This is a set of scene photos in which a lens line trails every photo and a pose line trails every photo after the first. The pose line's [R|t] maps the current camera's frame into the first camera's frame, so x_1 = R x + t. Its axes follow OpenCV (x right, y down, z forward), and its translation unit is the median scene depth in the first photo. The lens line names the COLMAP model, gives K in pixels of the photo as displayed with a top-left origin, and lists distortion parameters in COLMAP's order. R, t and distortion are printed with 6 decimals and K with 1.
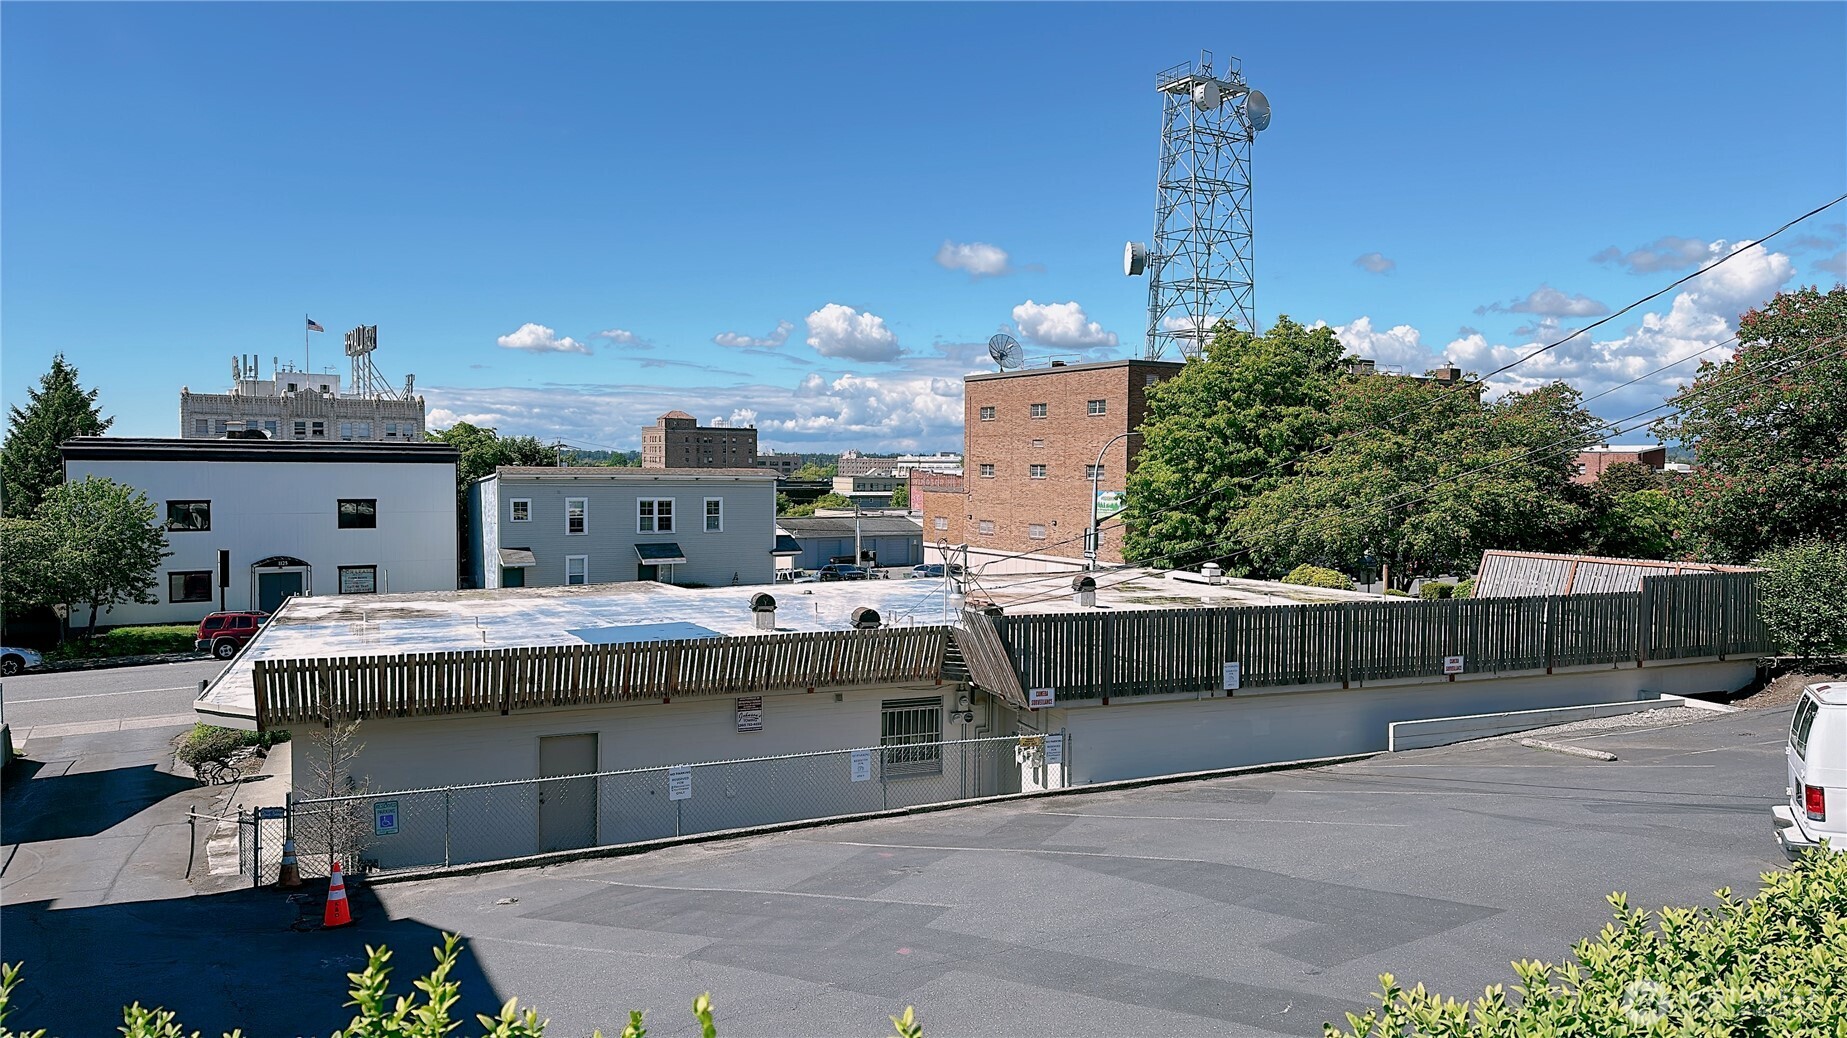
lens RADIAL K [[1223.4, 0, 927.8], [0, 1223.4, 508.2], [0, 0, 1]] dist [0.131673, -0.209383]
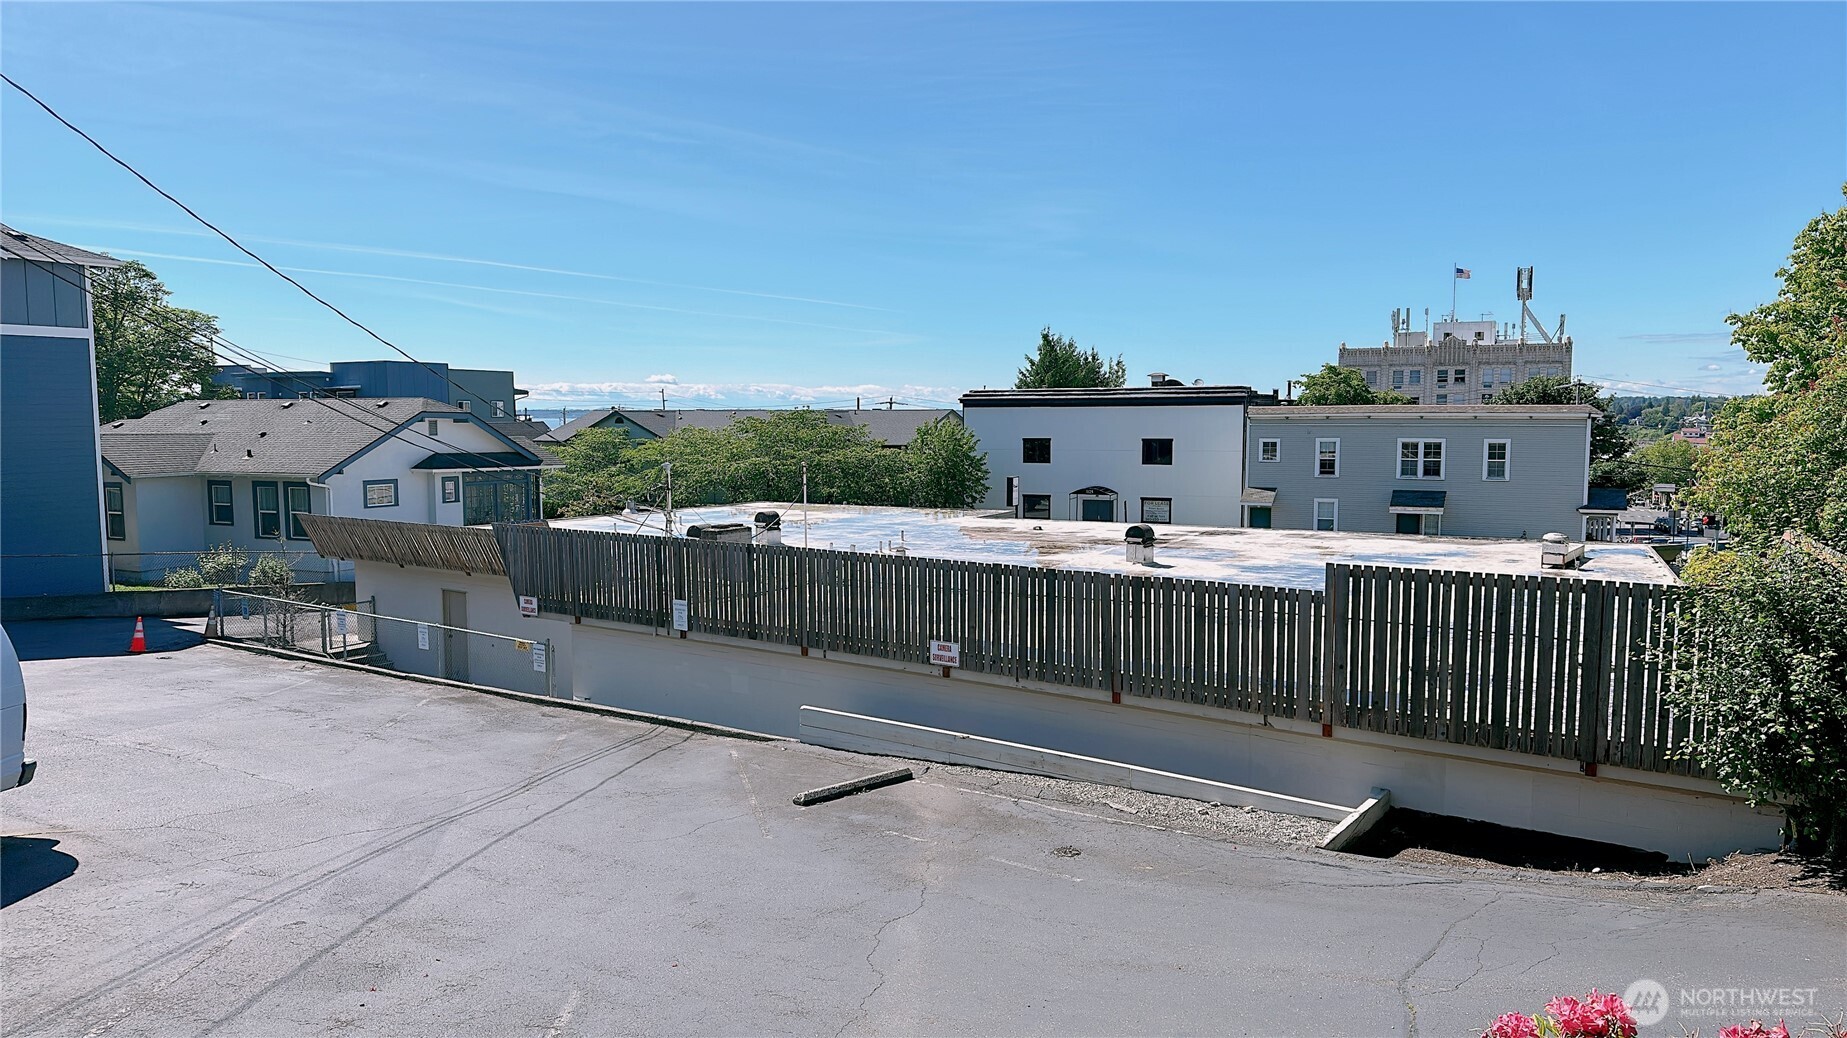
lens RADIAL K [[1223.4, 0, 927.8], [0, 1223.4, 508.2], [0, 0, 1]] dist [0.131673, -0.209383]
pose [[0.527894, 0.054948, -0.847531, 0.528774], [-0.021661, 0.998451, 0.051241, 0.004755], [0.849034, -0.008692, 0.528267, 0.333100]]
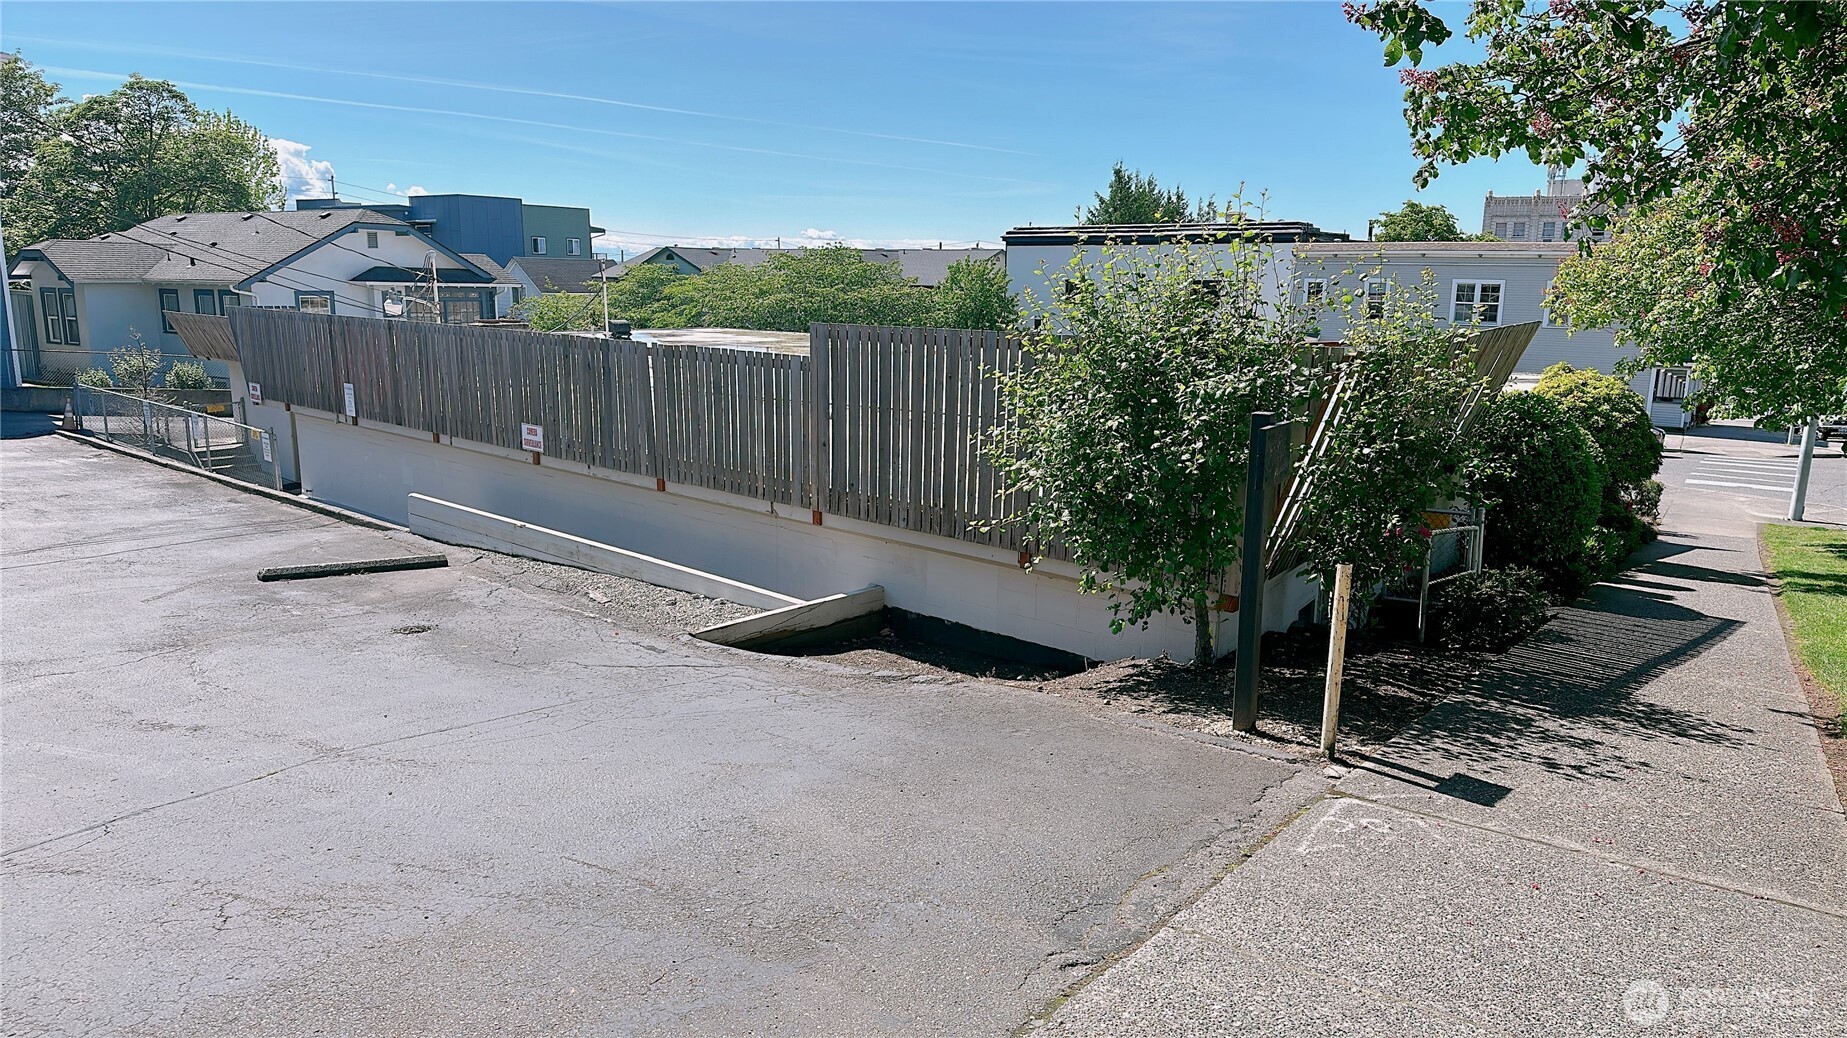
lens RADIAL K [[1223.4, 0, 927.8], [0, 1223.4, 508.2], [0, 0, 1]] dist [0.131673, -0.209383]
pose [[0.419317, 0.167585, -0.892238, 0.568576], [-0.039944, 0.985268, 0.166287, 0.025734], [0.906961, -0.034087, 0.419833, 0.486122]]
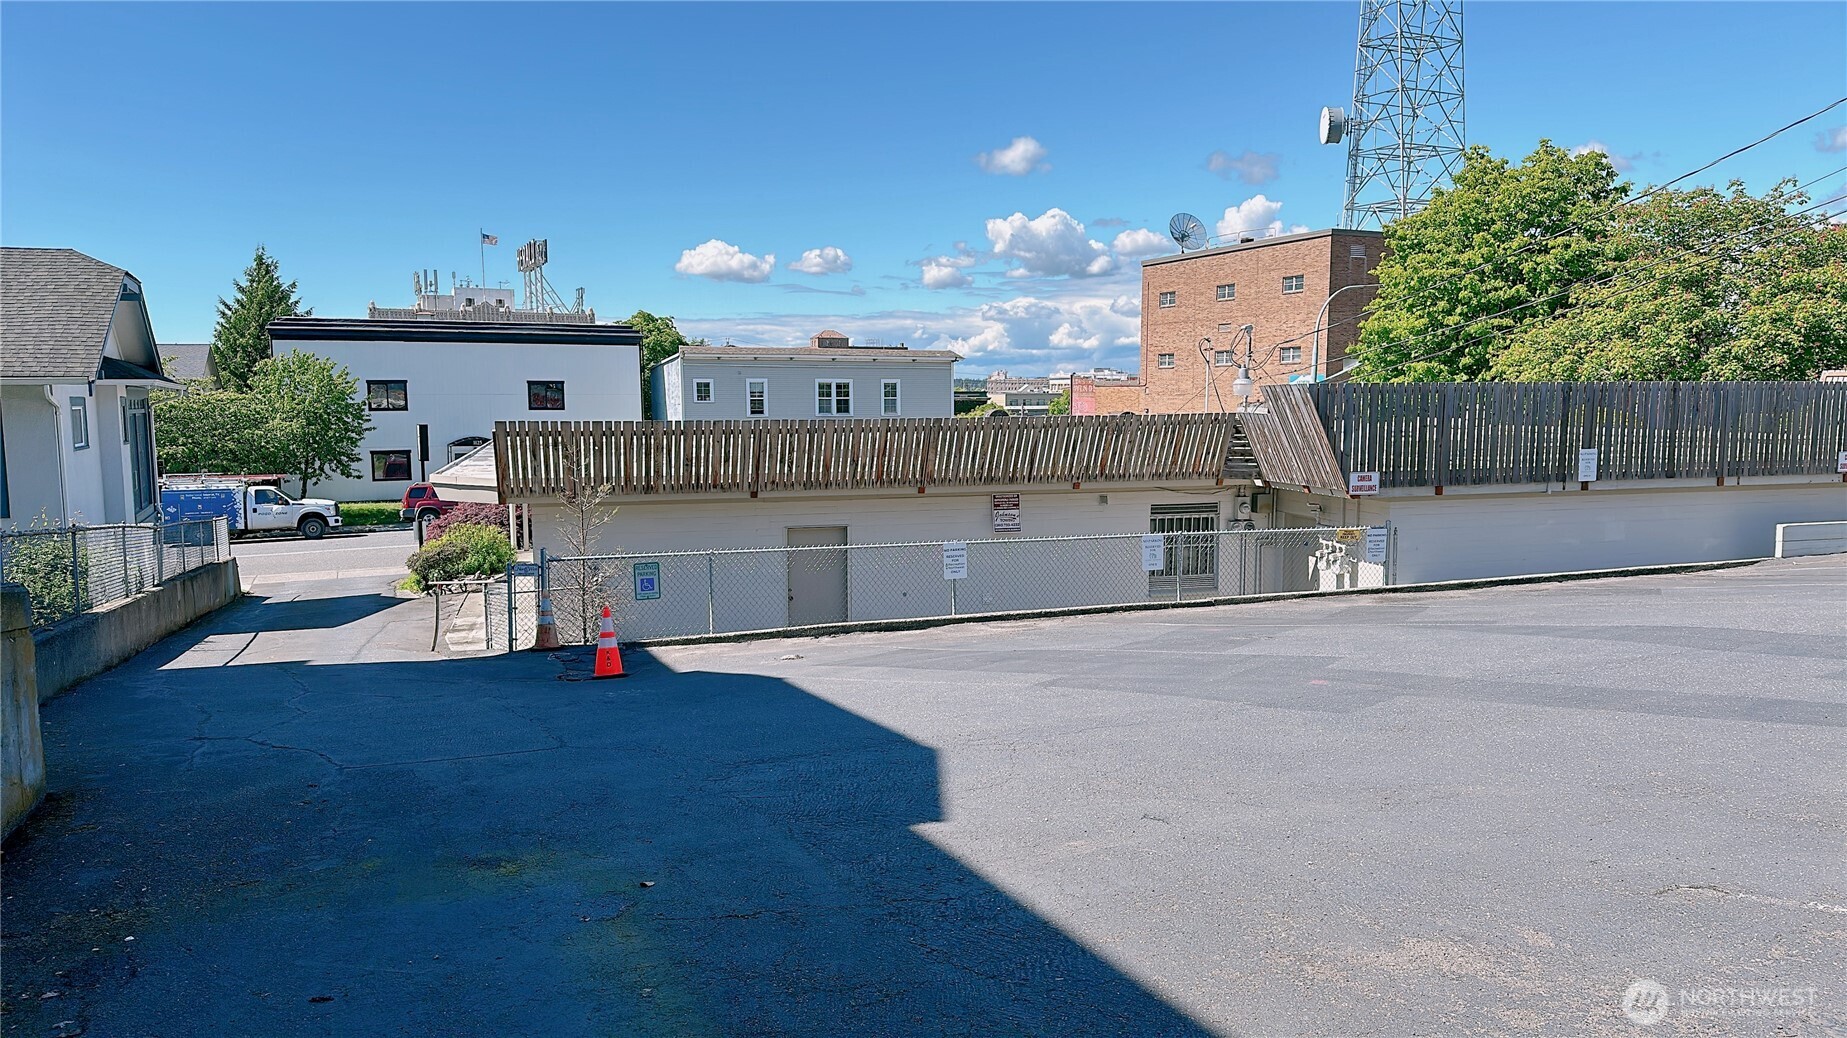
lens RADIAL K [[1225.6, 0, 928.1], [0, 1225.6, 515.9], [0, 0, 1]] dist [0.134796, -0.216947]
pose [[0.993034, -0.000130, -0.117828, -0.047400], [0.007922, 0.997810, 0.065666, 0.054037], [0.117561, -0.066142, 0.990861, 0.052836]]
